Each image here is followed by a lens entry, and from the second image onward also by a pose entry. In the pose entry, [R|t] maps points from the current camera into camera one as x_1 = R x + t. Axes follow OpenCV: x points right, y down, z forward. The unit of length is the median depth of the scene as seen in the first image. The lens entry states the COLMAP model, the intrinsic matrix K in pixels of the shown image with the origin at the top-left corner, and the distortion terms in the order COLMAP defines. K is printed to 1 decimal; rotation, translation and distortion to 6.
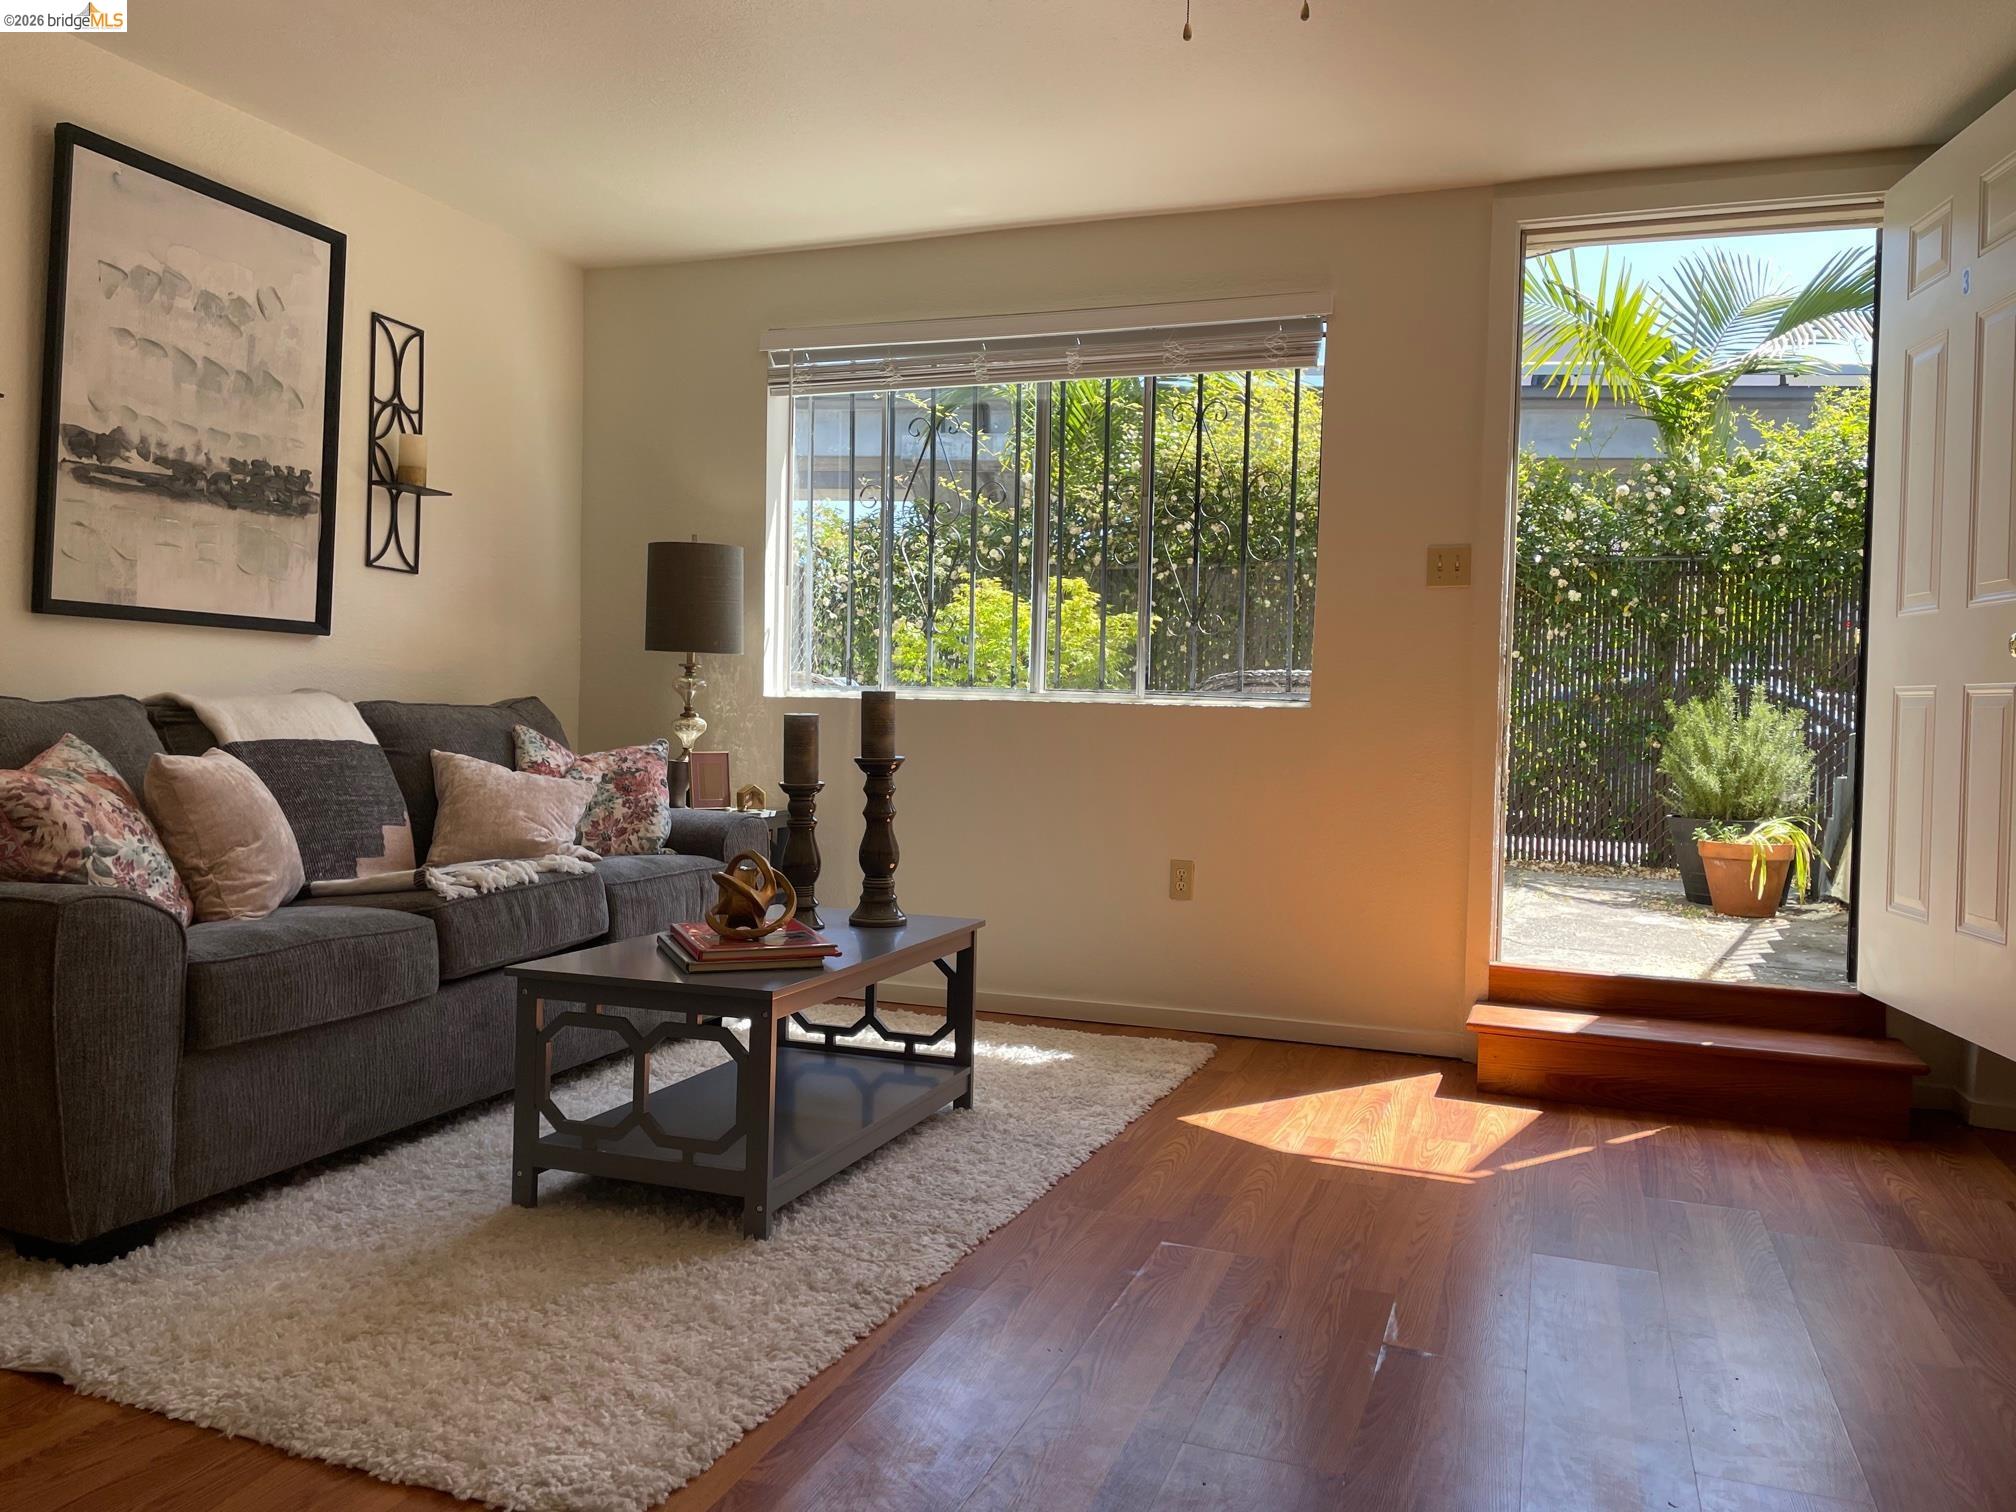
lens RADIAL K [[1548.4, 0, 1014.4], [0, 1548.4, 717.6], [0, 0, 1]] dist [0.097415, -0.125222]
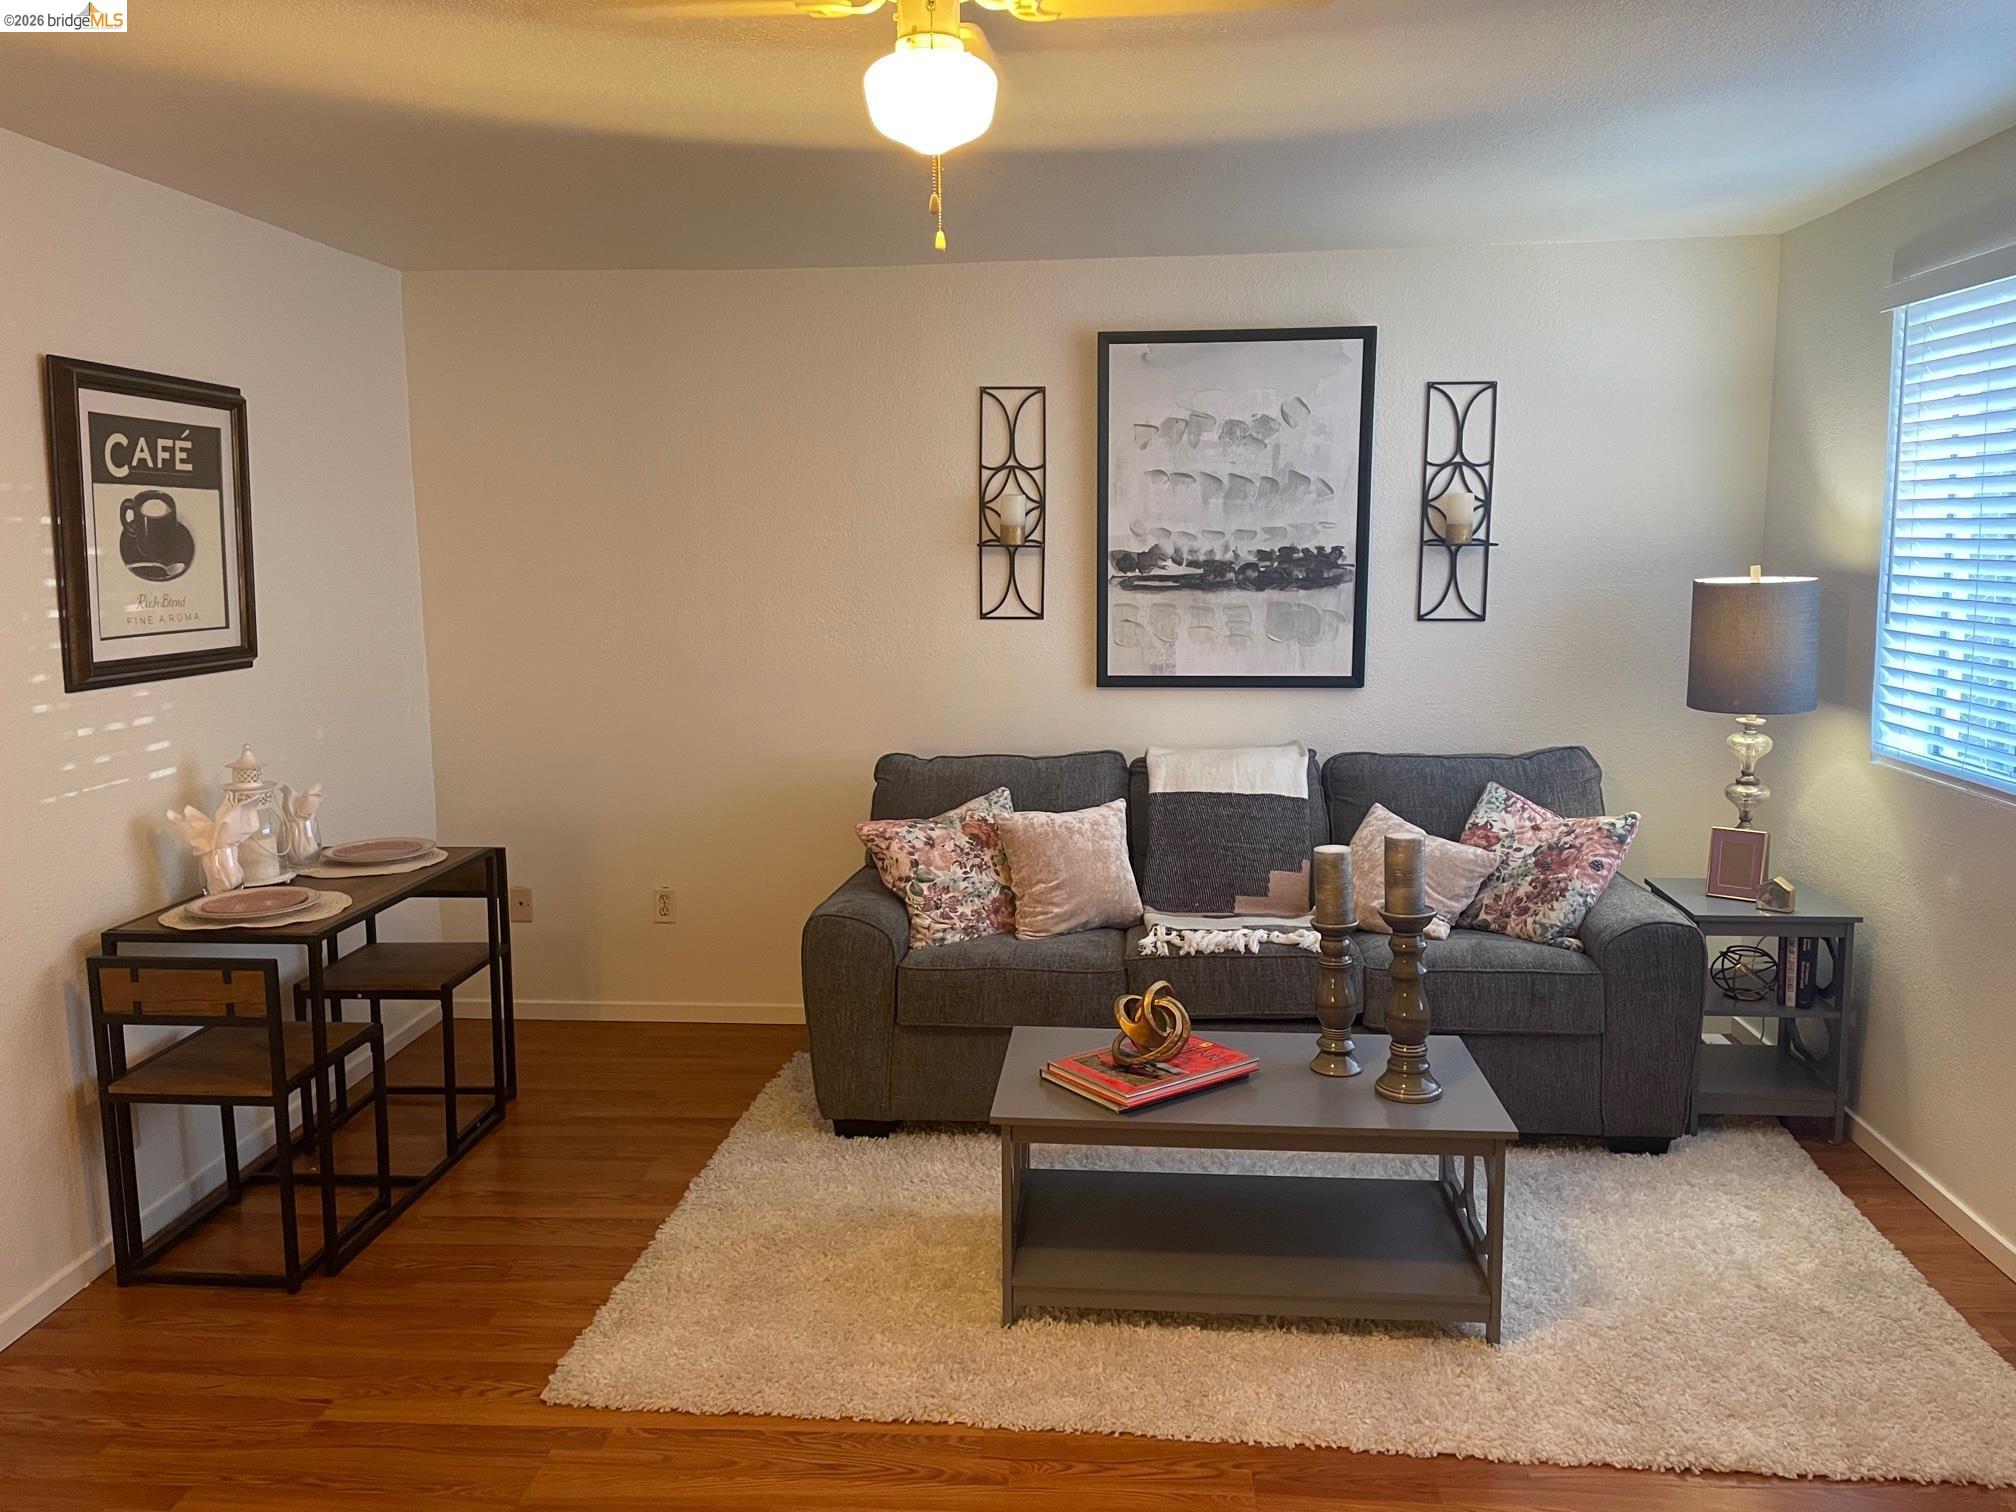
lens RADIAL K [[1548.4, 0, 1014.4], [0, 1548.4, 717.6], [0, 0, 1]] dist [0.097415, -0.125222]
pose [[0.248002, 0.091133, -0.964463, 0.653585], [0.015704, 0.995056, 0.098062, -0.160593], [0.968632, -0.039466, 0.245345, 0.526442]]
